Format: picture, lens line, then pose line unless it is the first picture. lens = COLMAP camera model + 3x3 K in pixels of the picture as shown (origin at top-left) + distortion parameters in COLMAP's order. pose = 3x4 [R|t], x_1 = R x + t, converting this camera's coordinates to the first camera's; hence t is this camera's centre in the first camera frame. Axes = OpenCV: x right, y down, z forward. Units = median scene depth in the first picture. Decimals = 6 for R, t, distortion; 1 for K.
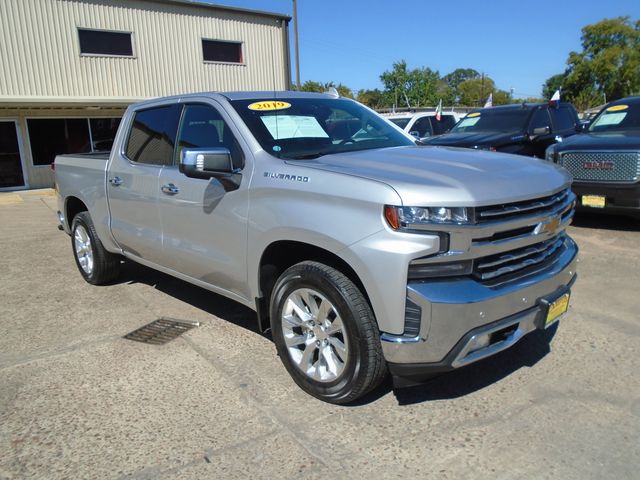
lens RADIAL K [[487.5, 0, 320.0], [0, 487.5, 240.0], [0, 0, 1]] dist [-0.005041, -0.001498]
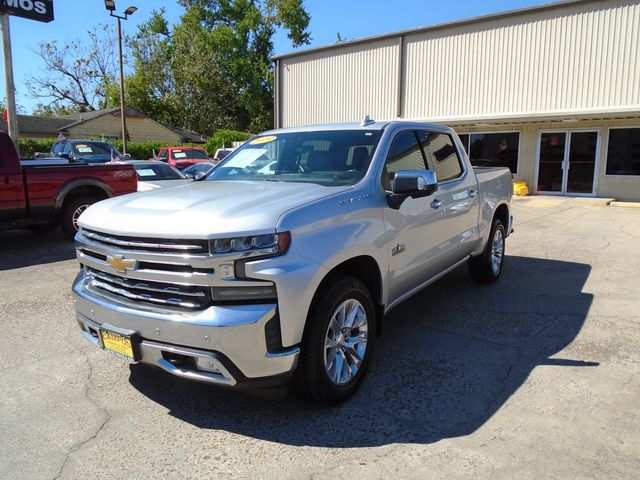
lens RADIAL K [[490.3, 0, 320.0], [0, 490.3, 240.0], [0, 0, 1]] dist [-0.013195, -0.005251]
pose [[0.207000, 0.199163, -0.957854, 1.173121], [-0.202927, 0.966508, 0.157108, -0.249657], [0.957064, 0.161853, 0.240483, 0.862330]]
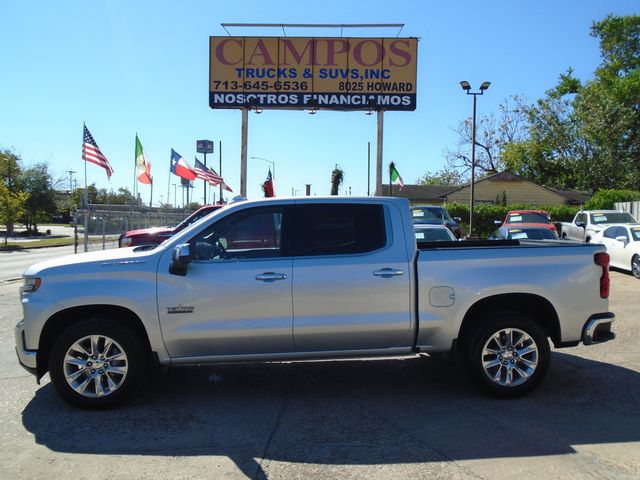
lens RADIAL K [[490.3, 0, 320.0], [0, 490.3, 240.0], [0, 0, 1]] dist [-0.013195, -0.005251]
pose [[-0.639396, 0.073103, -0.765394, 0.922957], [-0.127857, 0.971500, 0.199598, -0.553408], [0.758172, 0.225484, -0.611827, 2.218687]]
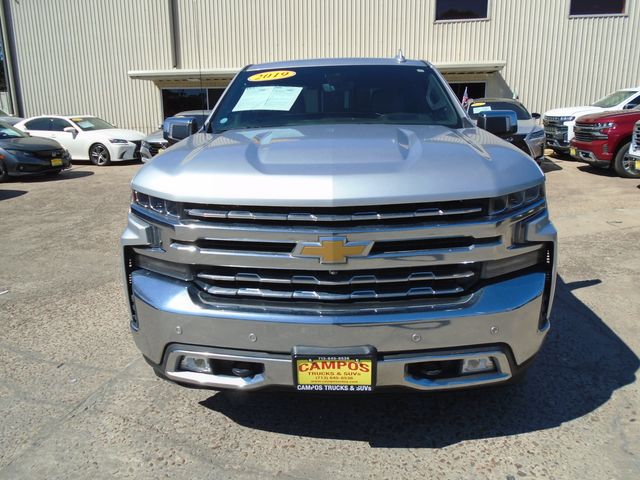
lens RADIAL K [[490.3, 0, 320.0], [0, 490.3, 240.0], [0, 0, 1]] dist [-0.013195, -0.005251]
pose [[0.689315, 0.210613, -0.693171, 0.696632], [-0.162843, 0.977369, 0.135027, -0.100963], [0.705922, 0.019802, 0.708012, 0.376953]]
